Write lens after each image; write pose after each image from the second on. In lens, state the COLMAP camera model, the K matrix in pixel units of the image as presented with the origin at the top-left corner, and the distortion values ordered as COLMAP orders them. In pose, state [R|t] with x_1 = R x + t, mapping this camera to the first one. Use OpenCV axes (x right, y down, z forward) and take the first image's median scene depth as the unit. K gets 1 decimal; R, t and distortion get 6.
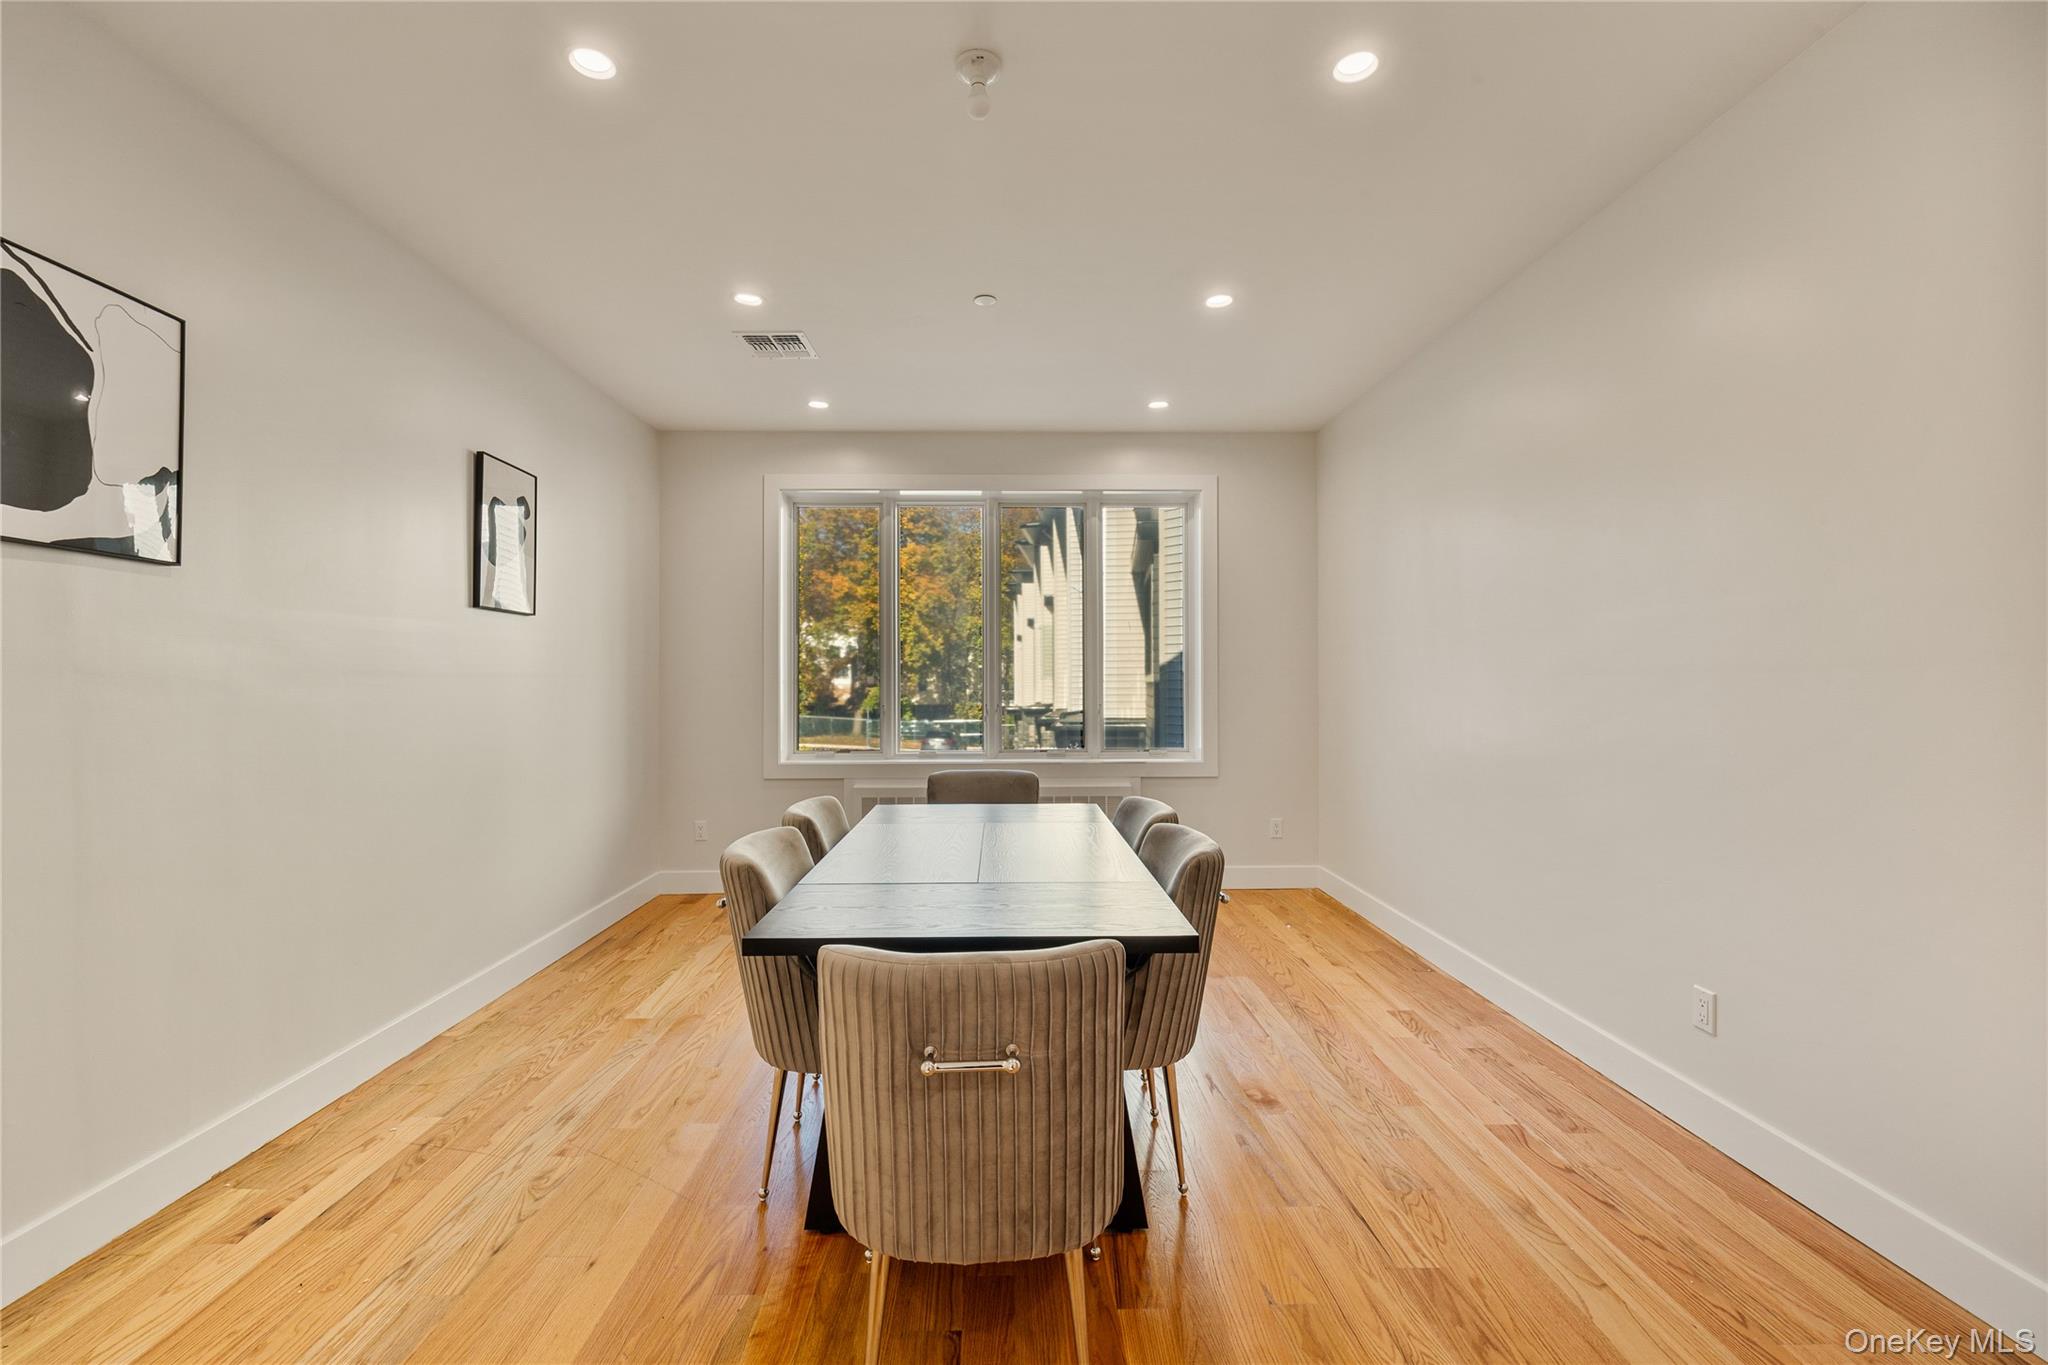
lens RADIAL K [[849.0, 0, 1000.7], [0, 849.0, 679.3], [0, 0, 1]] dist [-0.003437, 0.000037]
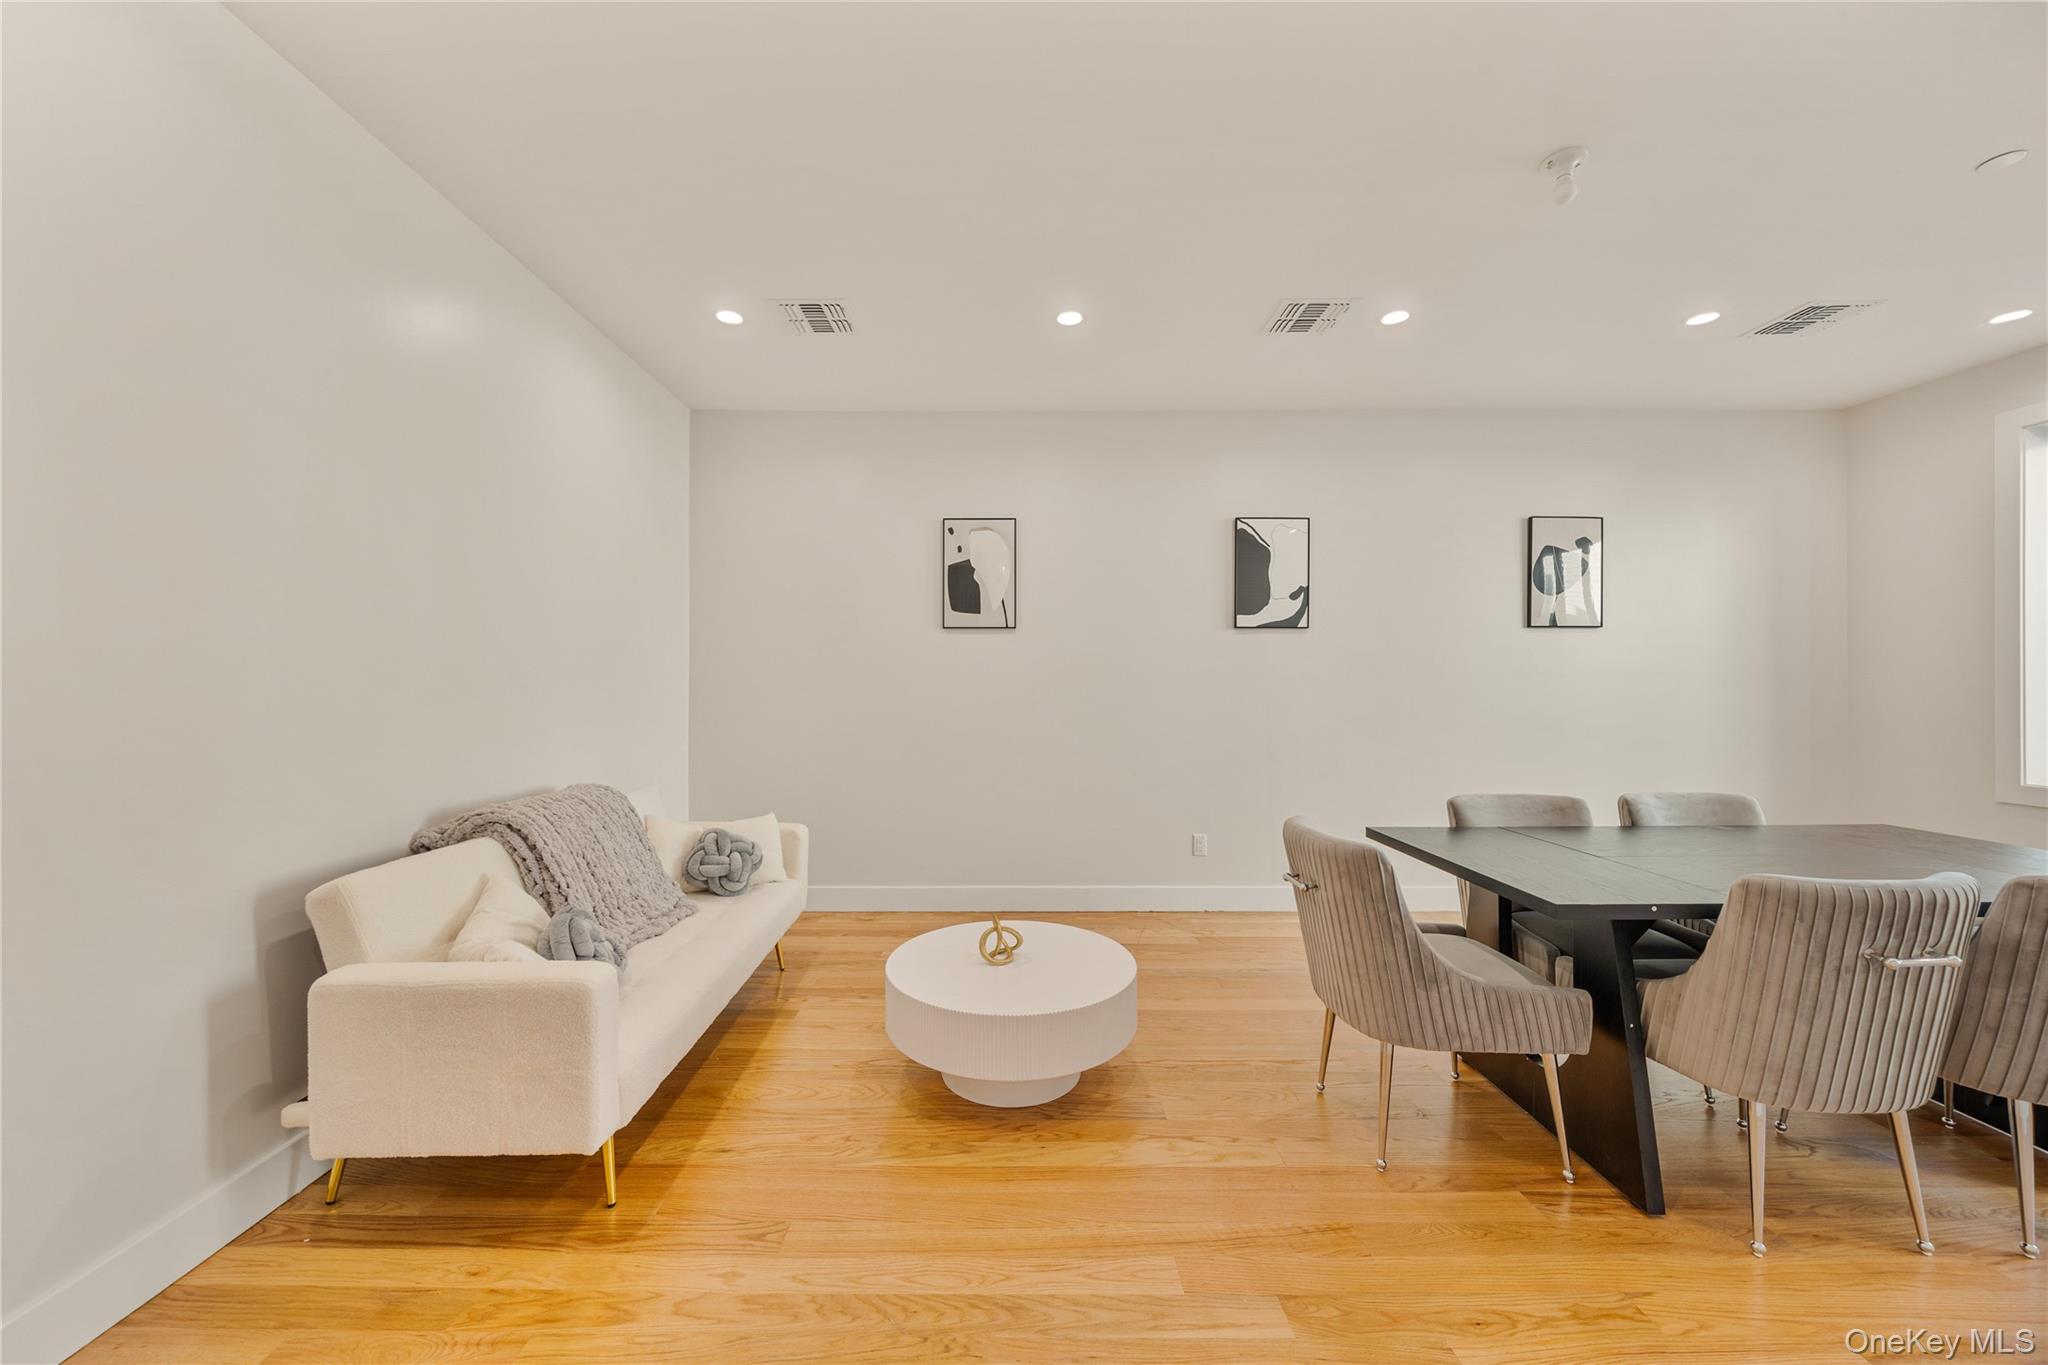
lens RADIAL K [[760.1, 0, 1016.8], [0, 760.1, 671.5], [0, 0, 1]] dist [-0.003690, -0.000213]
pose [[0.003372, -0.015671, -0.999872, 0.561451], [0.005831, 0.999861, -0.015651, 0.002625], [0.999977, -0.005778, 0.003463, 0.123881]]
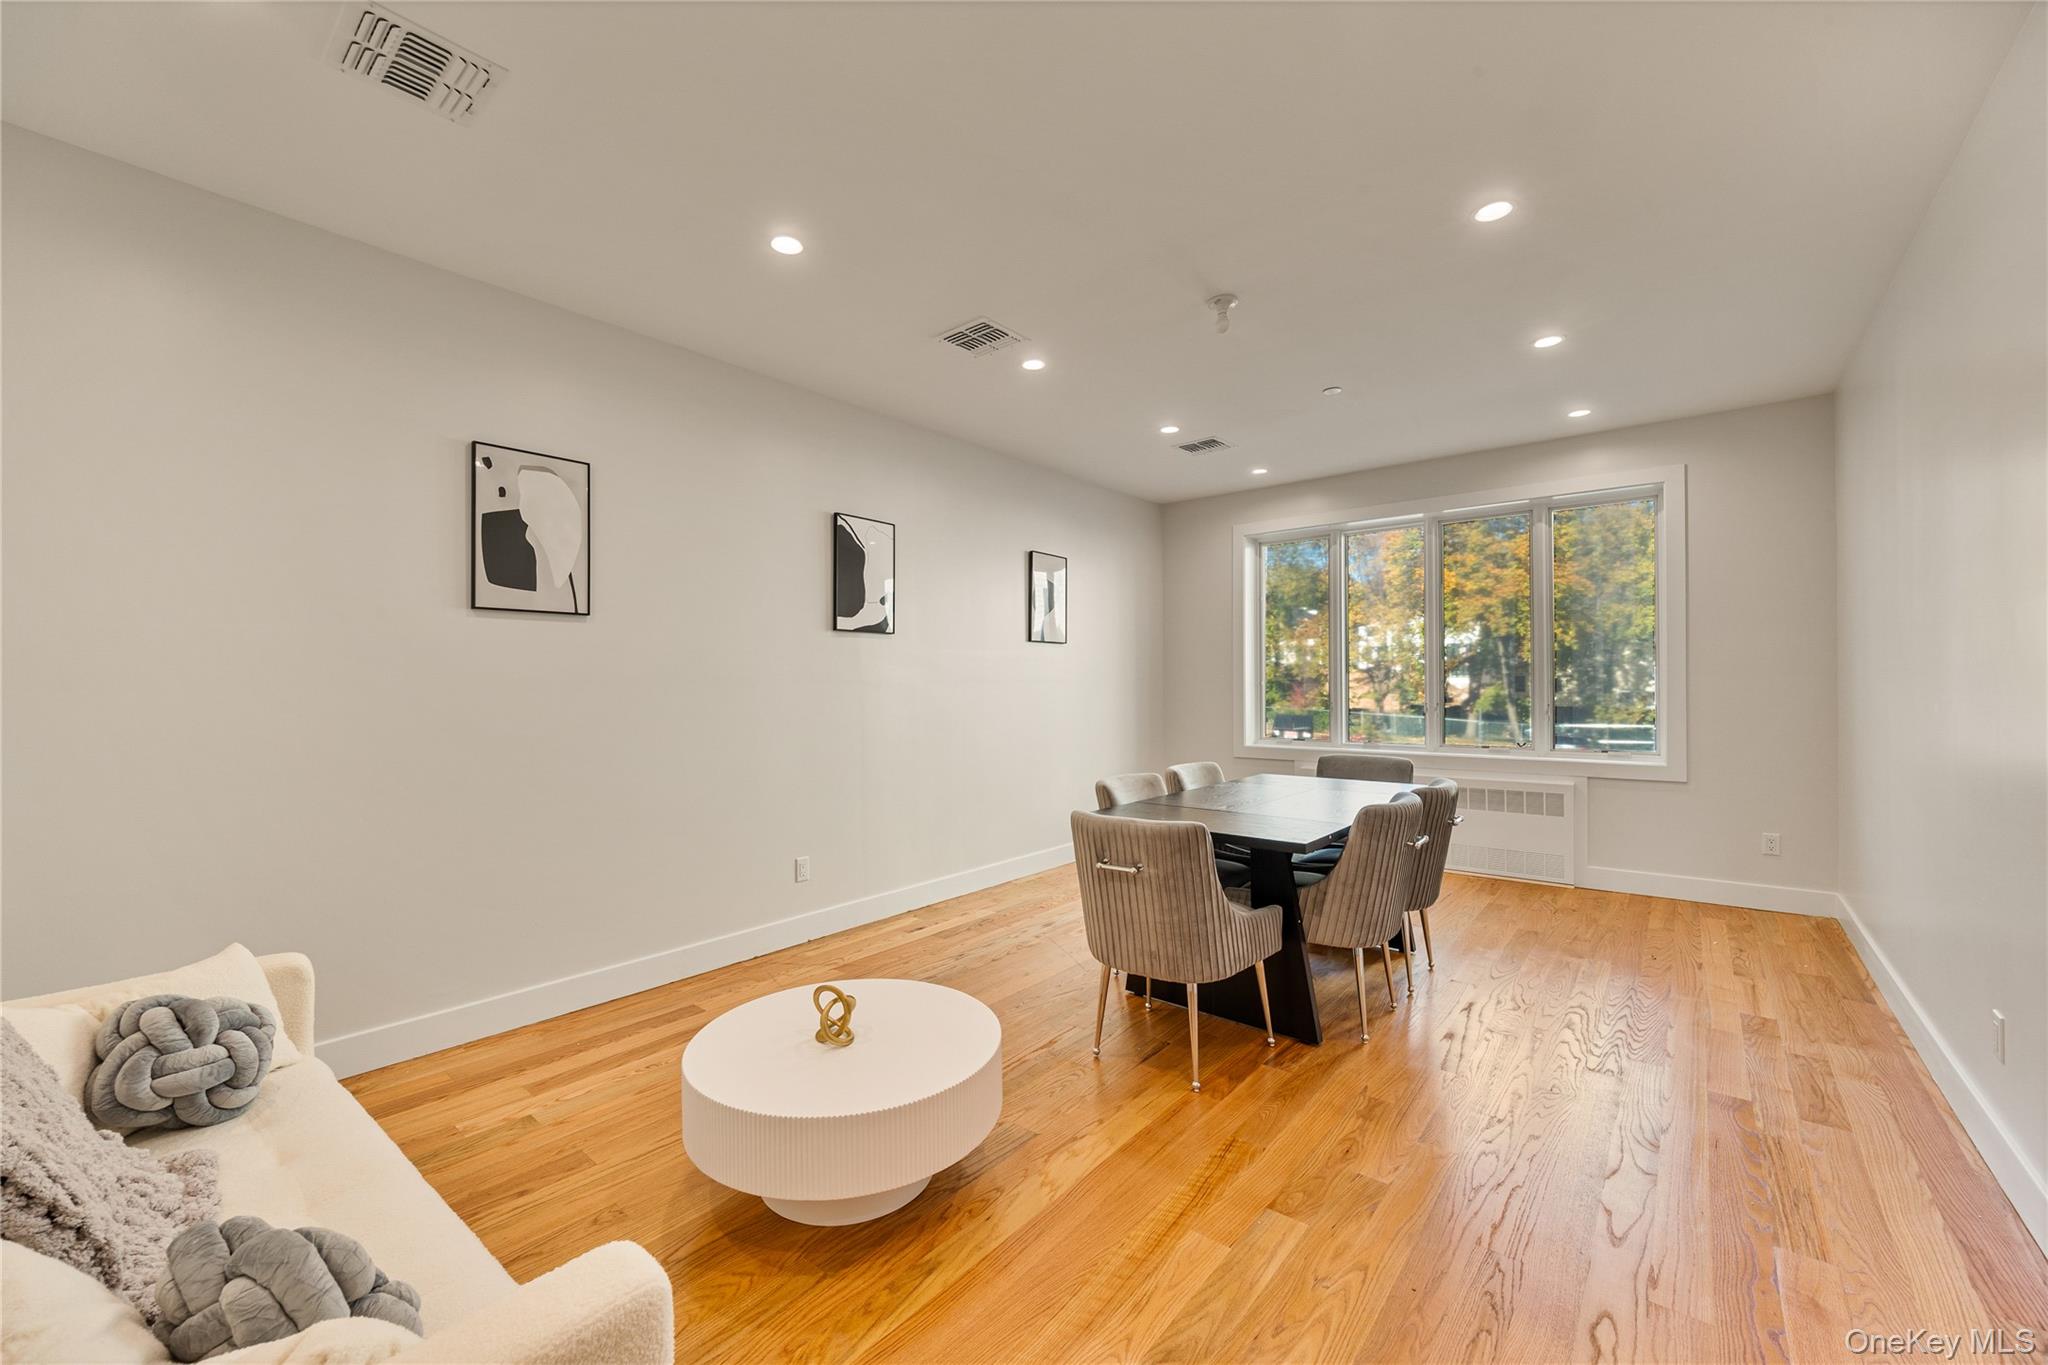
lens RADIAL K [[792.1, 0, 1002.8], [0, 792.1, 683.3], [0, 0, 1]] dist [-0.007771, 0.002028]
pose [[0.756287, -0.003120, -0.654232, 0.347552], [0.006383, 0.999976, 0.002611, -0.003506], [0.654208, -0.006151, 0.756289, -0.224997]]
